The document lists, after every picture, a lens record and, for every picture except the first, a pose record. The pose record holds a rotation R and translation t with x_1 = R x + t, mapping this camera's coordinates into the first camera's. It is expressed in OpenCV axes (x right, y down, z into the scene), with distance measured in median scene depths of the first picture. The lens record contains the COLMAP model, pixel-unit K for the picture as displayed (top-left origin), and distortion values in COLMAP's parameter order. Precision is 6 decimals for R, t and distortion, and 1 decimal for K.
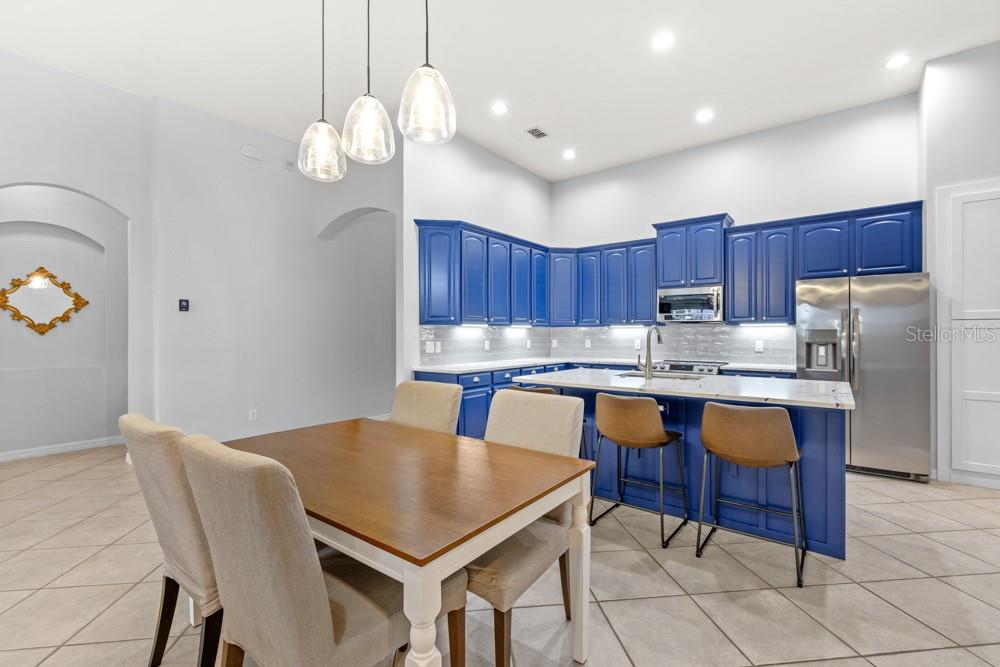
lens RADIAL K [[433.1, 0, 499.7], [0, 433.1, 336.8], [0, 0, 1]] dist [-0.002370, -0.000868]
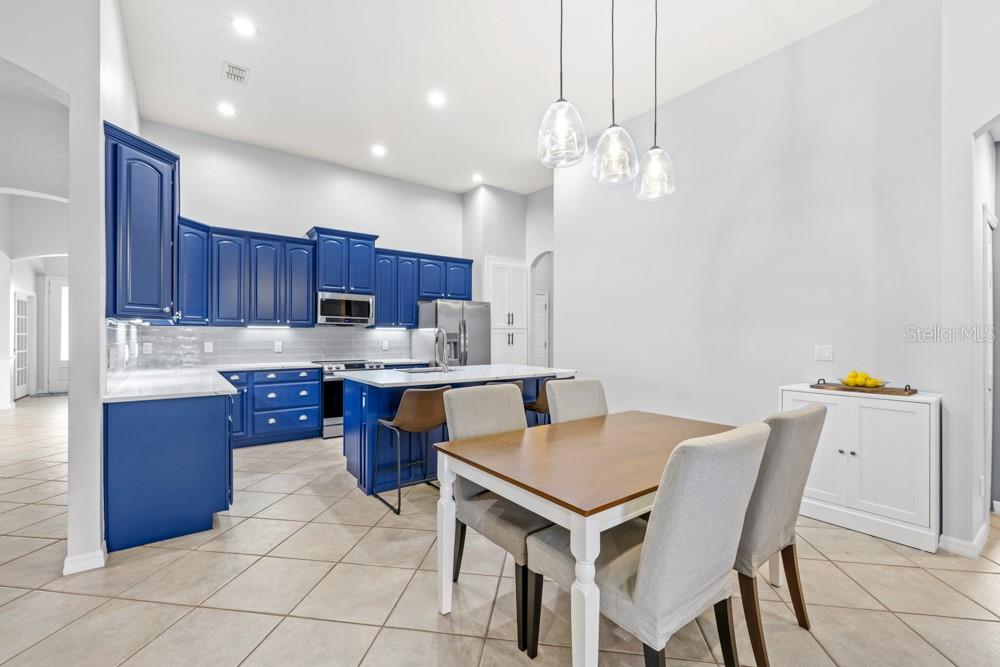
lens RADIAL K [[433.1, 0, 481.5], [0, 433.1, 338.3], [0, 0, 1]] dist [-0.002370, -0.000868]
pose [[0.269037, -0.003299, 0.963124, -0.583745], [0.003629, 0.999991, 0.002411, -0.001510], [-0.963123, 0.002847, 0.269047, 0.406968]]
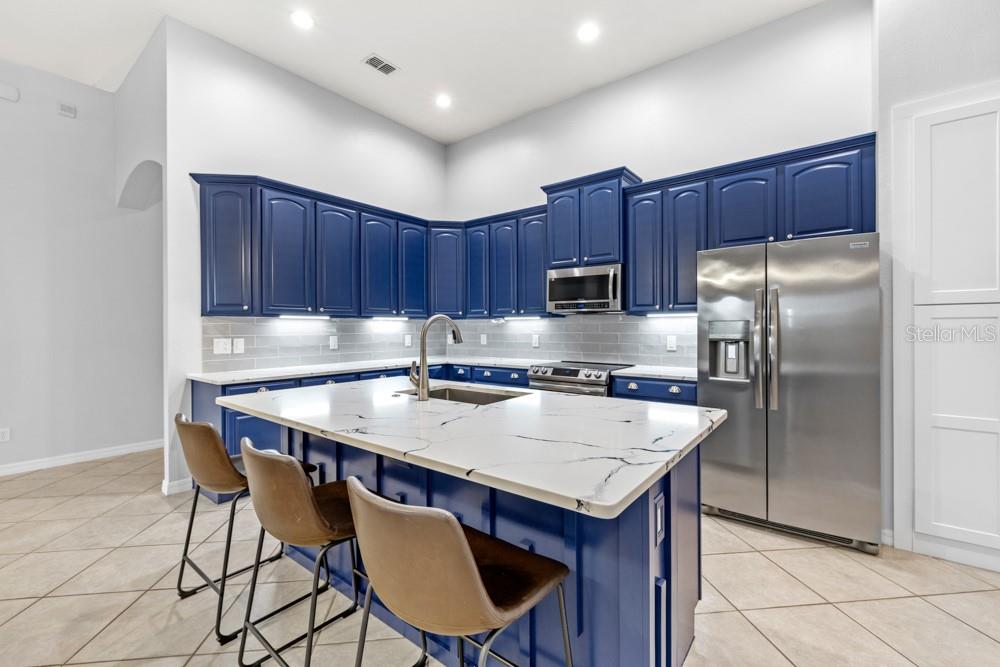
lens RADIAL K [[433.1, 0, 489.3], [0, 433.1, 331.9], [0, 0, 1]] dist [-0.002370, -0.000868]
pose [[0.999988, -0.003552, -0.003369, 0.297513], [0.003565, 0.999986, 0.003957, -0.002798], [0.003354, -0.003969, 0.999986, 0.252104]]
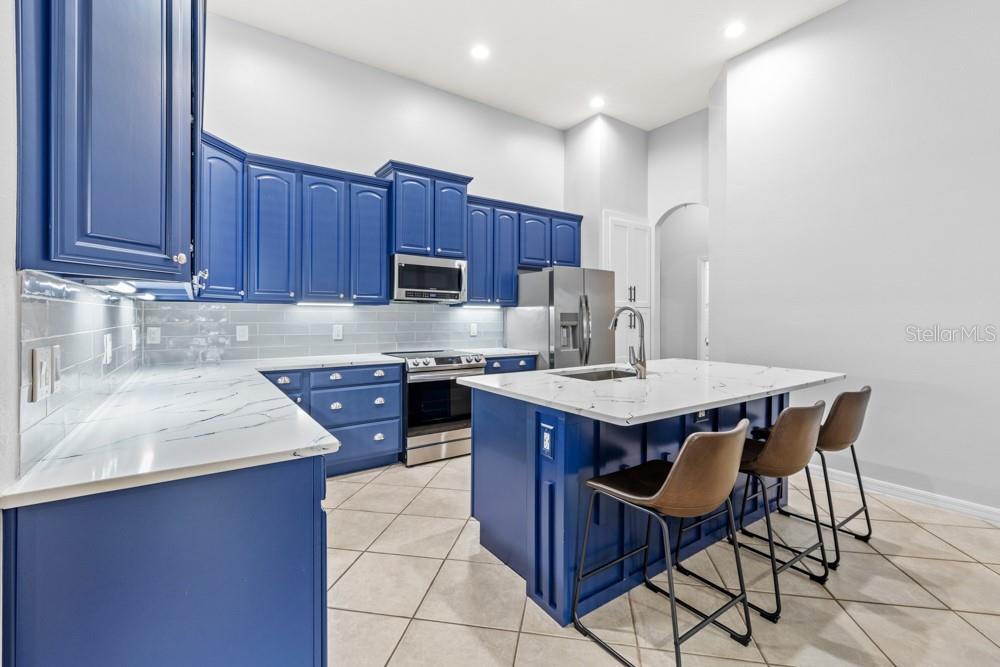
lens RADIAL K [[433.1, 0, 482.0], [0, 433.1, 319.1], [0, 0, 1]] dist [-0.002370, -0.000868]
pose [[0.293067, -0.004427, 0.956082, -0.312537], [0.003054, 0.999989, 0.003695, -0.005110], [-0.956087, 0.001837, 0.293078, 0.747126]]
